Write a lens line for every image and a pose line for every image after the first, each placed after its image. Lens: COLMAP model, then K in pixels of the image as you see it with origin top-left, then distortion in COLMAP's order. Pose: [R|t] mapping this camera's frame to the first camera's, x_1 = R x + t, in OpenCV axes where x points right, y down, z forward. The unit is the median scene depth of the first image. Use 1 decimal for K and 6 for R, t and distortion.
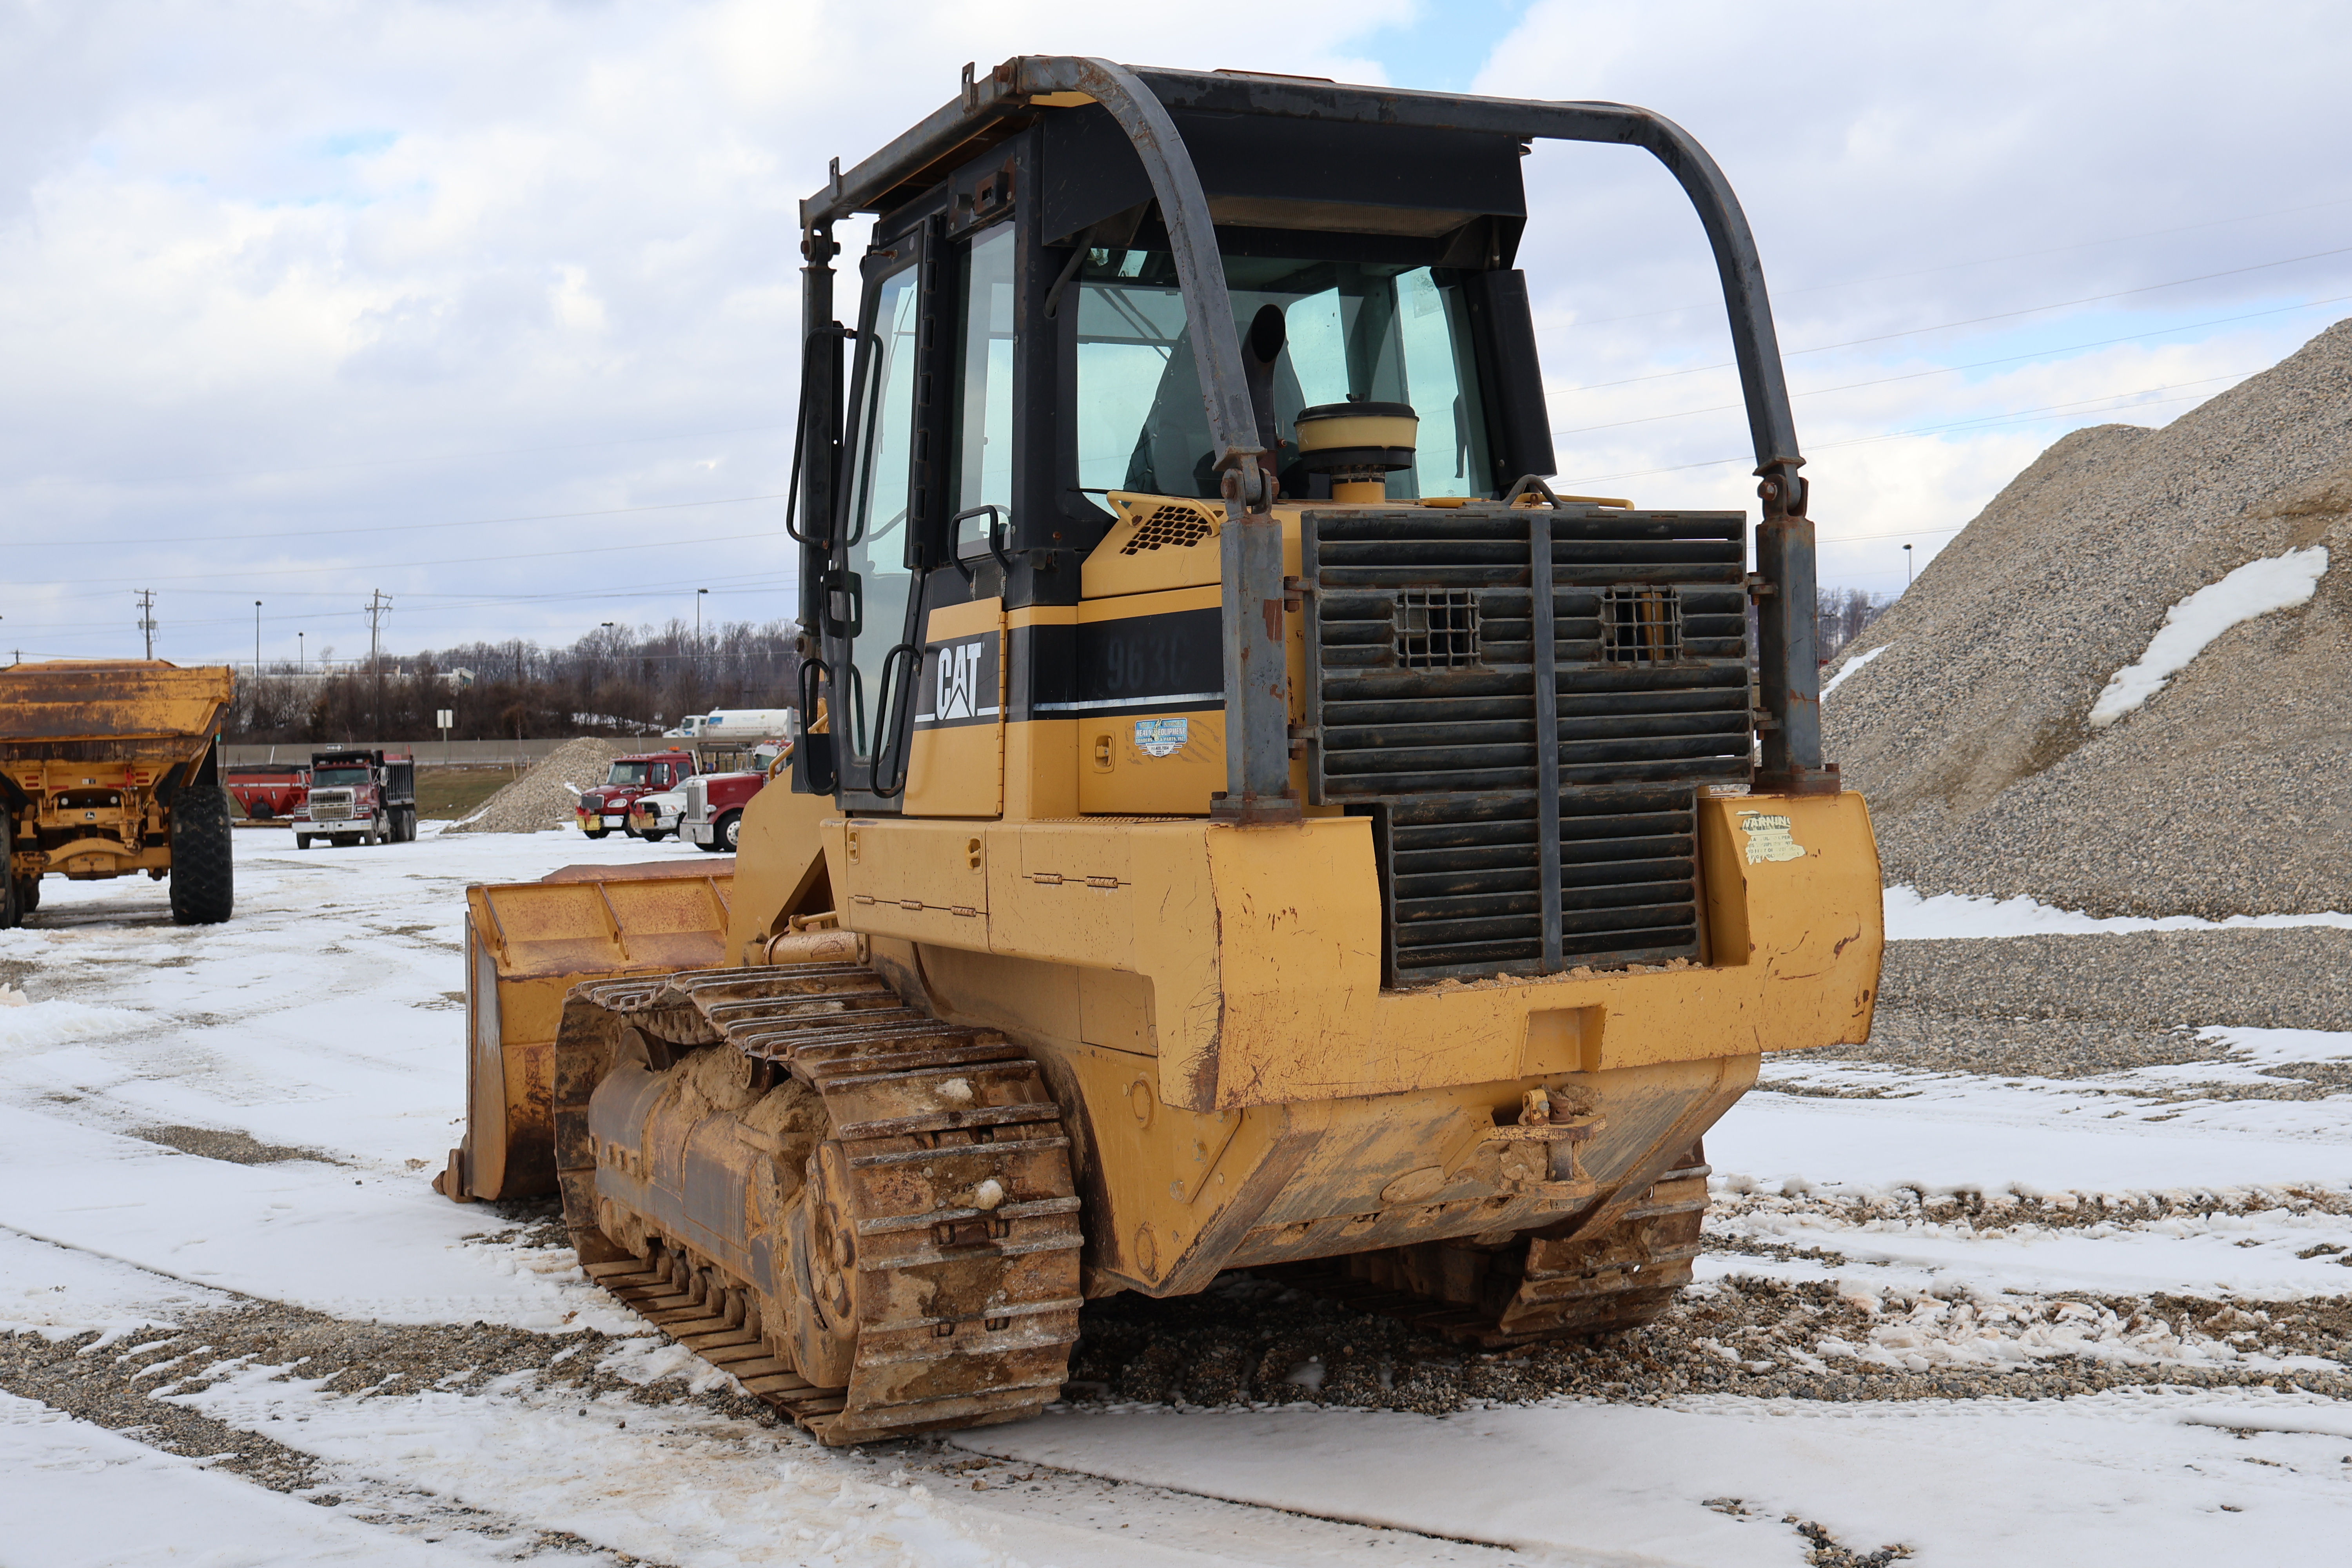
lens RADIAL K [[2611.1, 0, 1183.2], [0, 2611.1, 773.6], [0, 0, 1]] dist [0.004731, -0.017740]
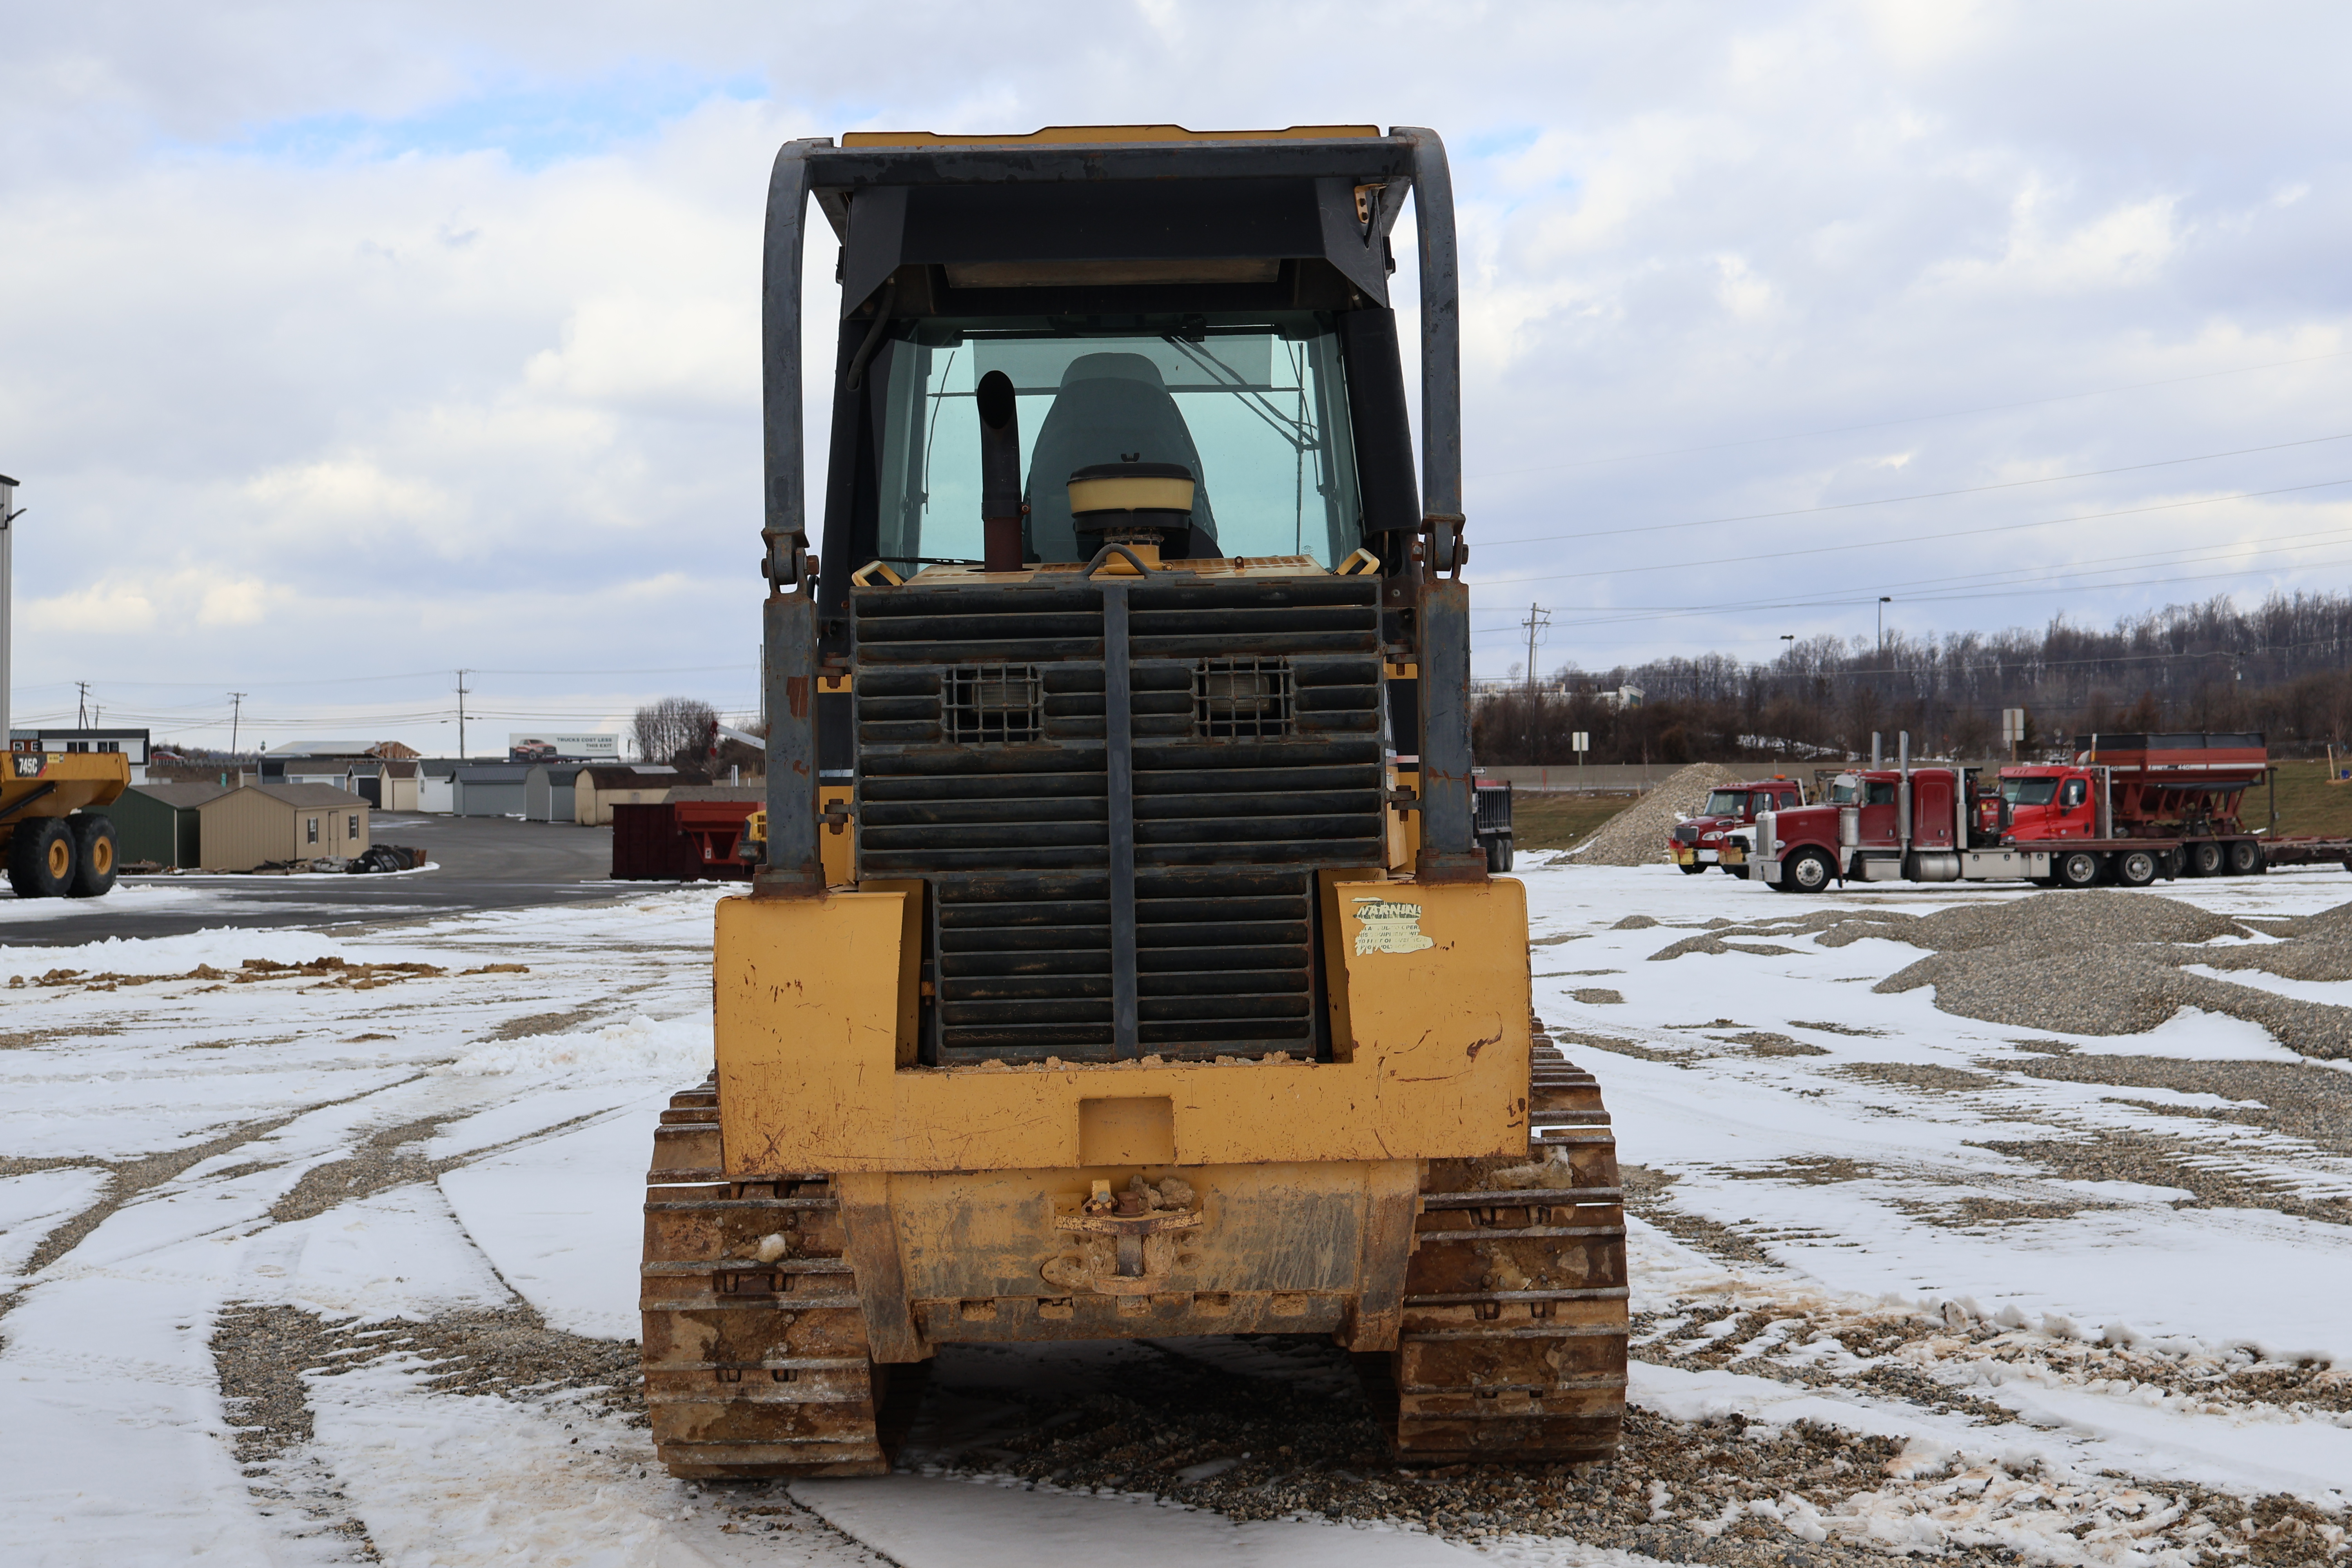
lens RADIAL K [[2891.9, 0, 1170.6], [0, 2891.9, 789.4], [0, 0, 1]] dist [-0.000243, 0.005605]
pose [[0.905134, 0.012928, -0.424930, 0.547861], [-0.014635, 0.999893, -0.000752, -0.020651], [0.424875, 0.006899, 0.905226, 0.035816]]
